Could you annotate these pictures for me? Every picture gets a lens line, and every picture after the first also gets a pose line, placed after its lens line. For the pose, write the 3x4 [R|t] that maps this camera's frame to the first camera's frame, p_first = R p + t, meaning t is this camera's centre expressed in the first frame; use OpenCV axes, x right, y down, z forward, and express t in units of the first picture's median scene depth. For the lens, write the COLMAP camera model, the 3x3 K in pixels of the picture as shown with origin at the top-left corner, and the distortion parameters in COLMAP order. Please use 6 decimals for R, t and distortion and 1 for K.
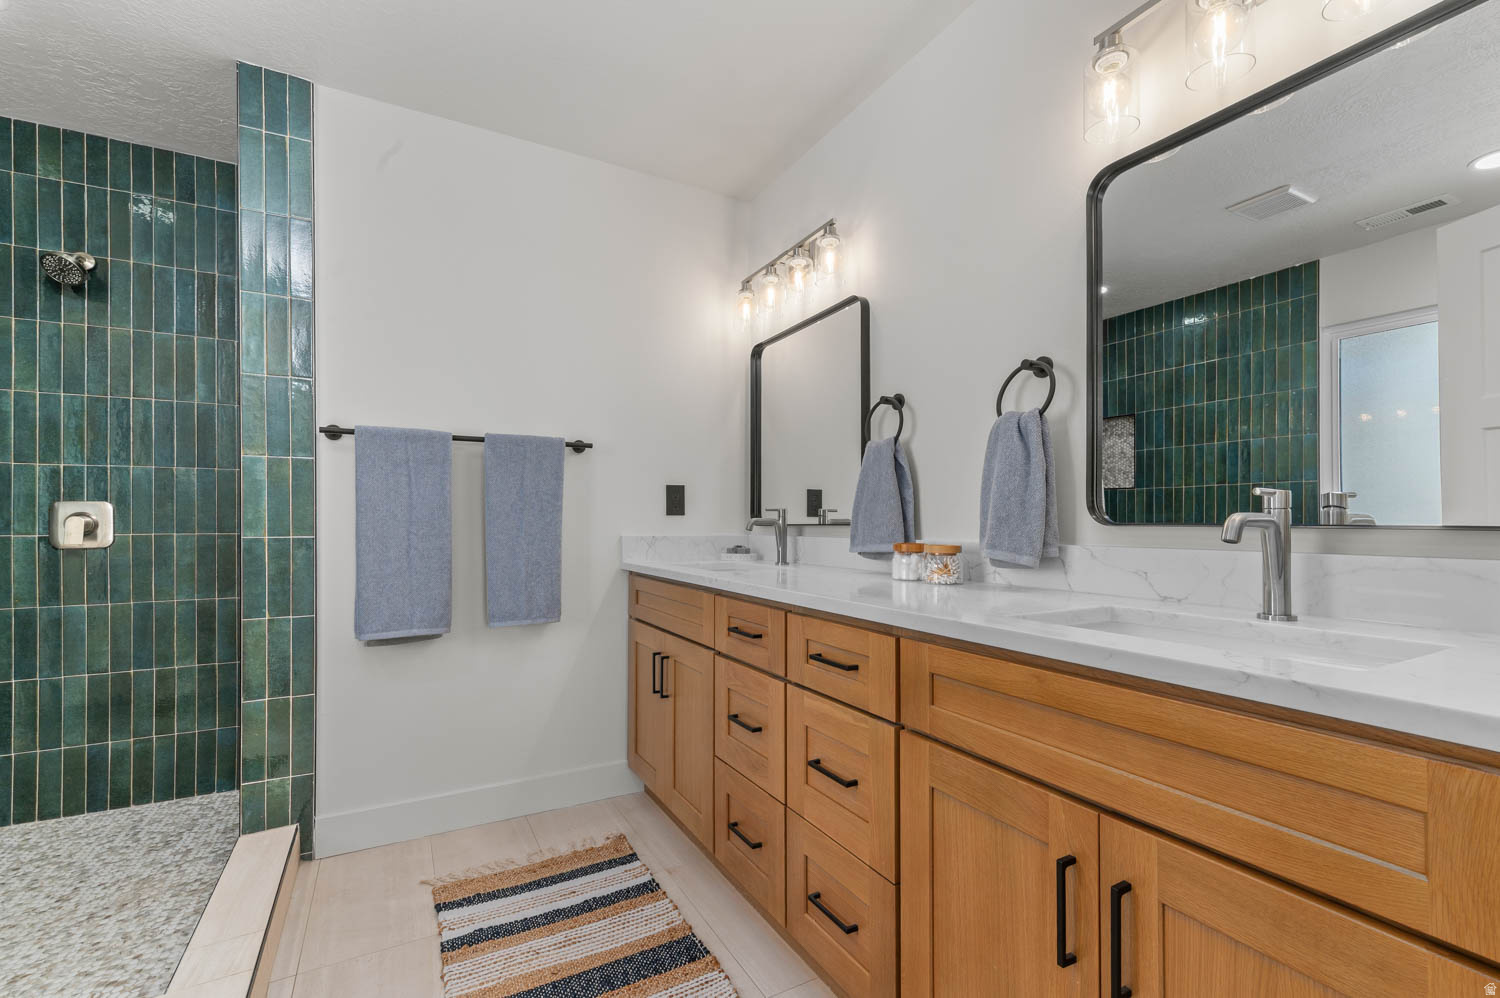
lens RADIAL K [[646.5, 0, 774.7], [0, 646.5, 506.1], [0, 0, 1]] dist [-0.004279, -0.000548]
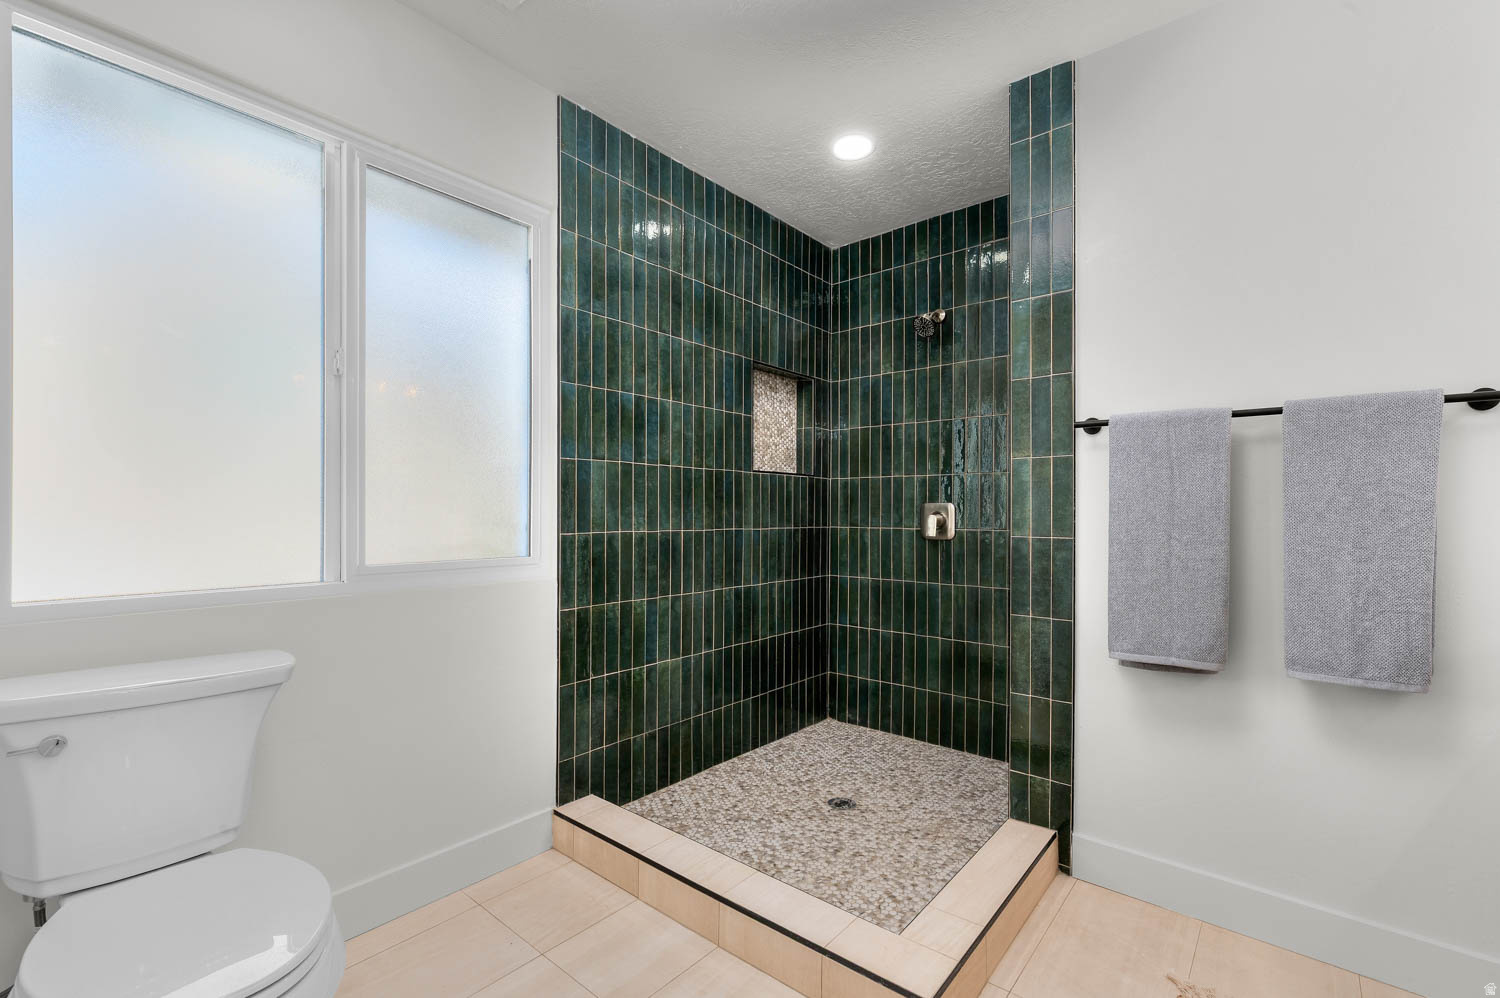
lens RADIAL K [[653.2, 0, 750.7], [0, 653.2, 513.1], [0, 0, 1]] dist [-0.001718, 0.000051]
pose [[0.334679, 0.005129, -0.942318, 0.034473], [0.011824, 0.999884, 0.009641, -0.004429], [0.942258, -0.014369, 0.334579, 0.228918]]
